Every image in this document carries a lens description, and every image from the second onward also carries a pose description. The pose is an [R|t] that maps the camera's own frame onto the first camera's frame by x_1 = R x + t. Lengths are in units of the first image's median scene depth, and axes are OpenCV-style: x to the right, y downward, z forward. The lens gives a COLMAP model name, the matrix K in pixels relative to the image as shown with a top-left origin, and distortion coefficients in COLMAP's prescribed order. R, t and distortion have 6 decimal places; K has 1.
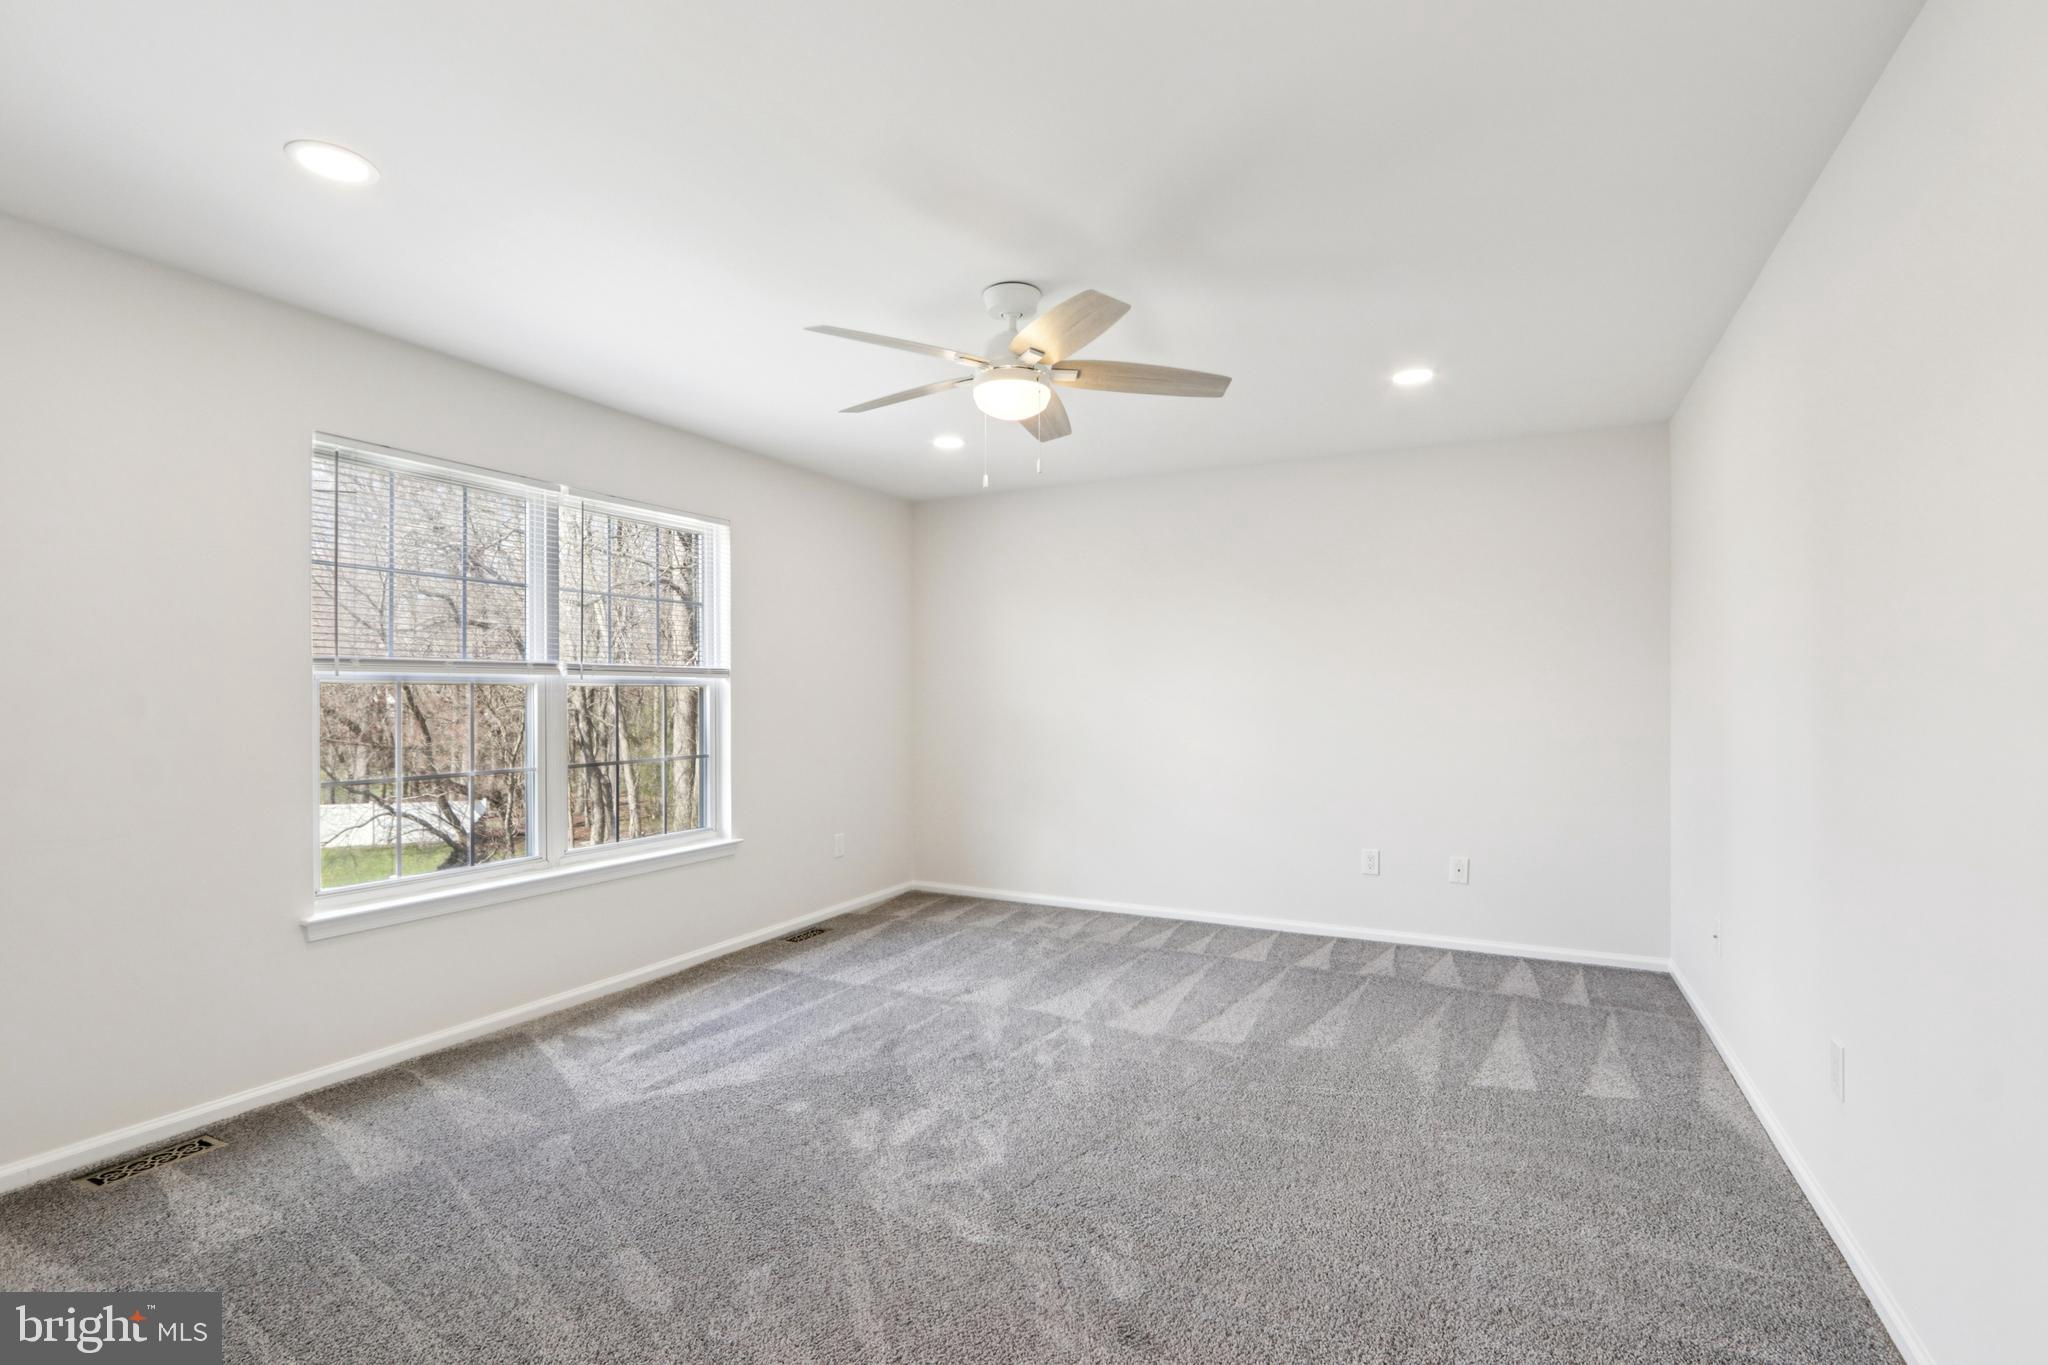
lens RADIAL K [[939.7, 0, 1024.8], [0, 939.7, 695.0], [0, 0, 1]] dist [0.001383, 0.000109]
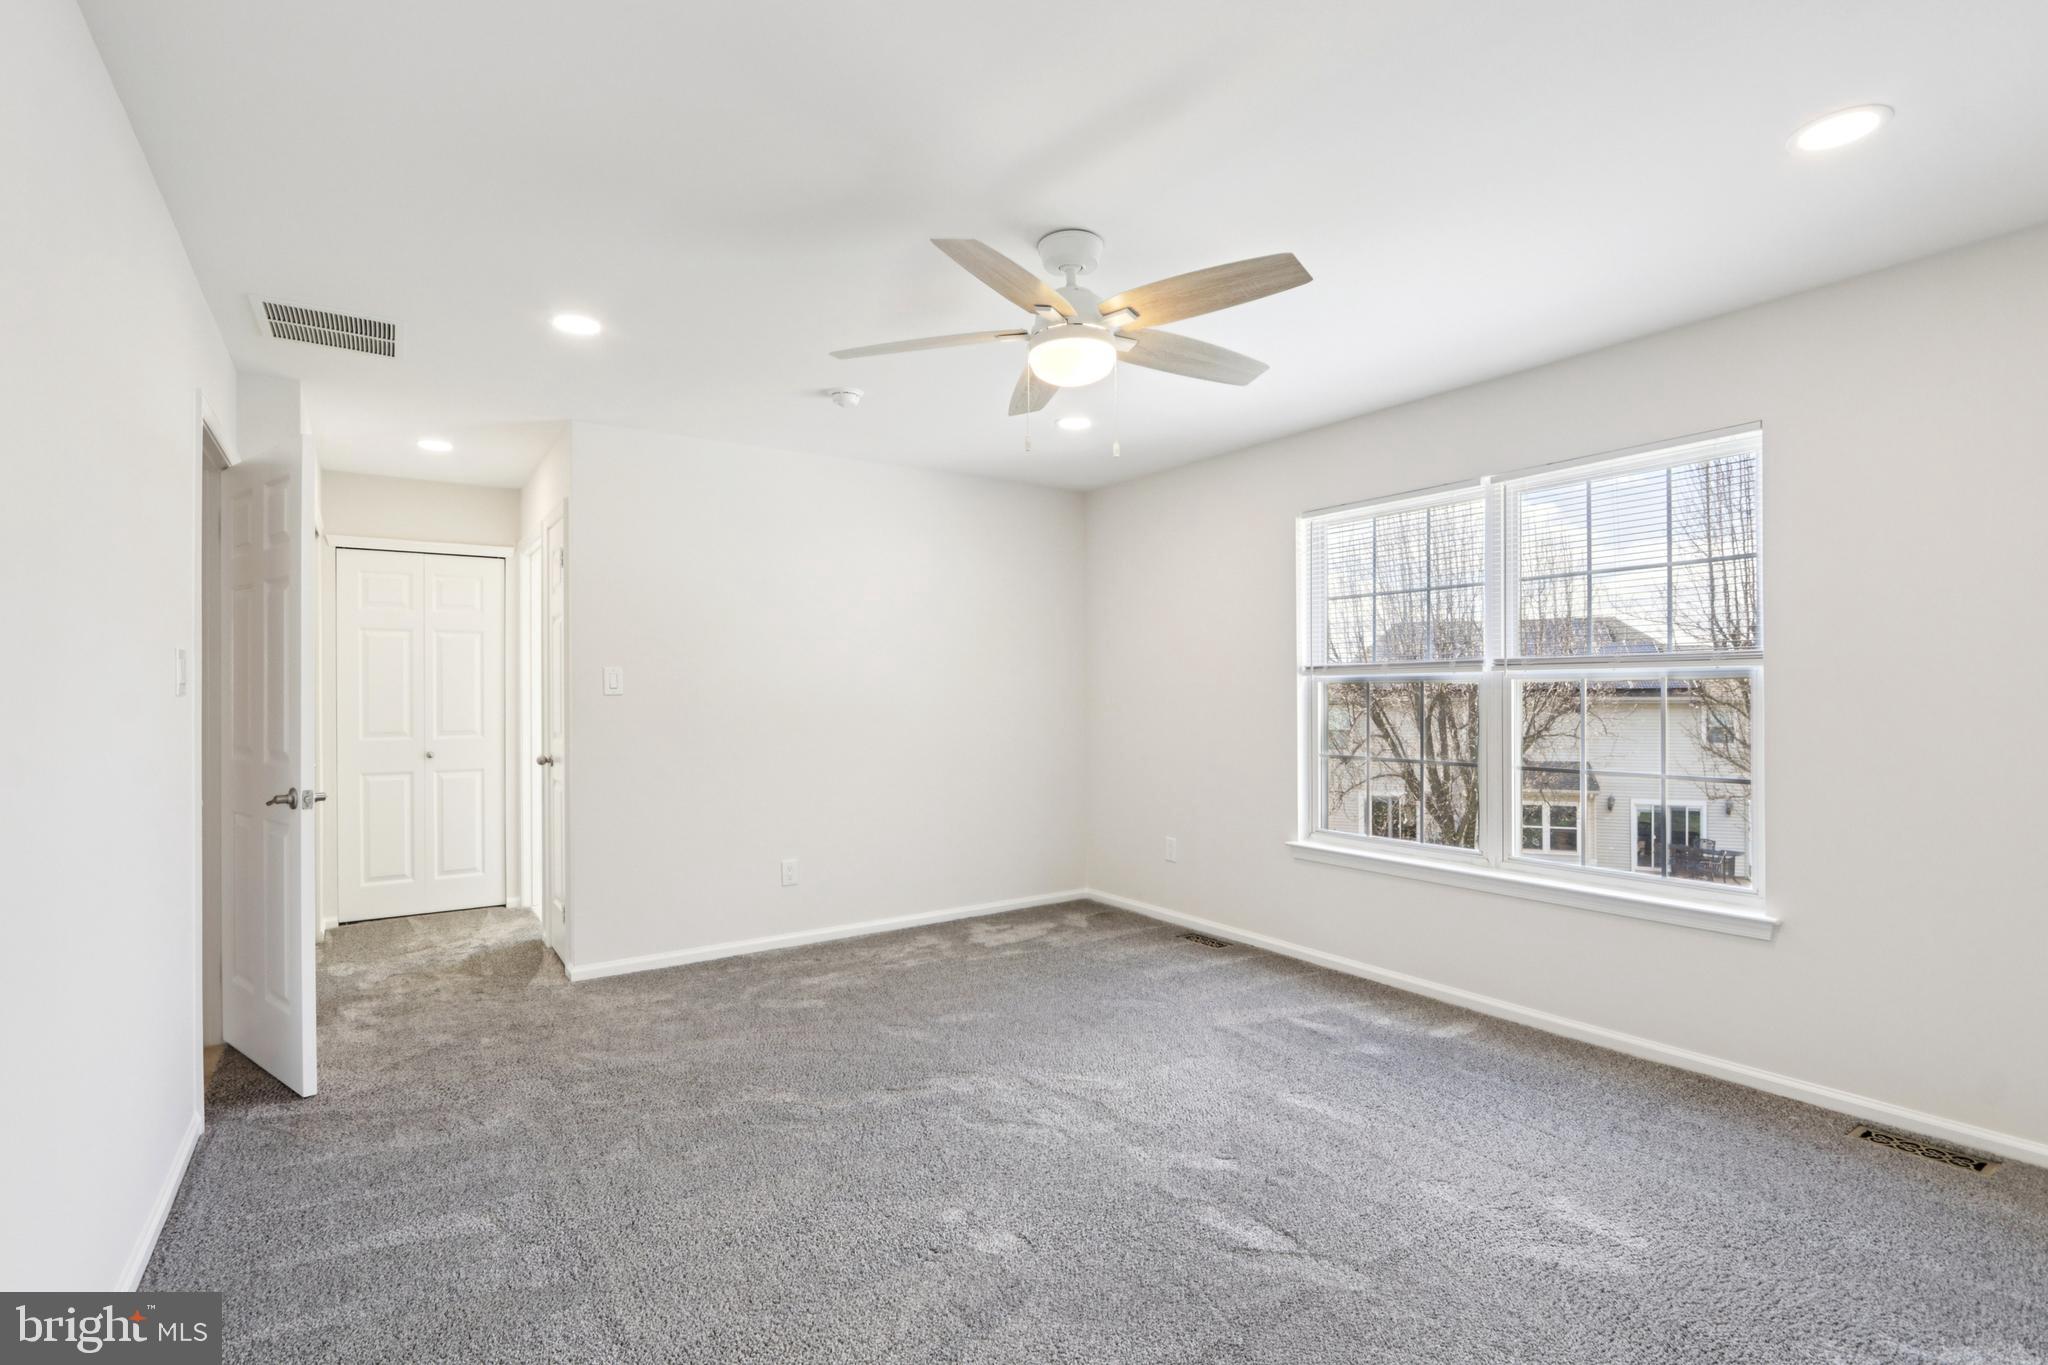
lens RADIAL K [[958.6, 0, 1017.7], [0, 958.6, 701.8], [0, 0, 1]] dist [0.014554, 0.000279]
pose [[-0.459894, 0.006396, -0.887951, 0.730586], [-0.002504, 0.999961, 0.008499, 0.003940], [0.887970, 0.006133, -0.459860, 1.208961]]
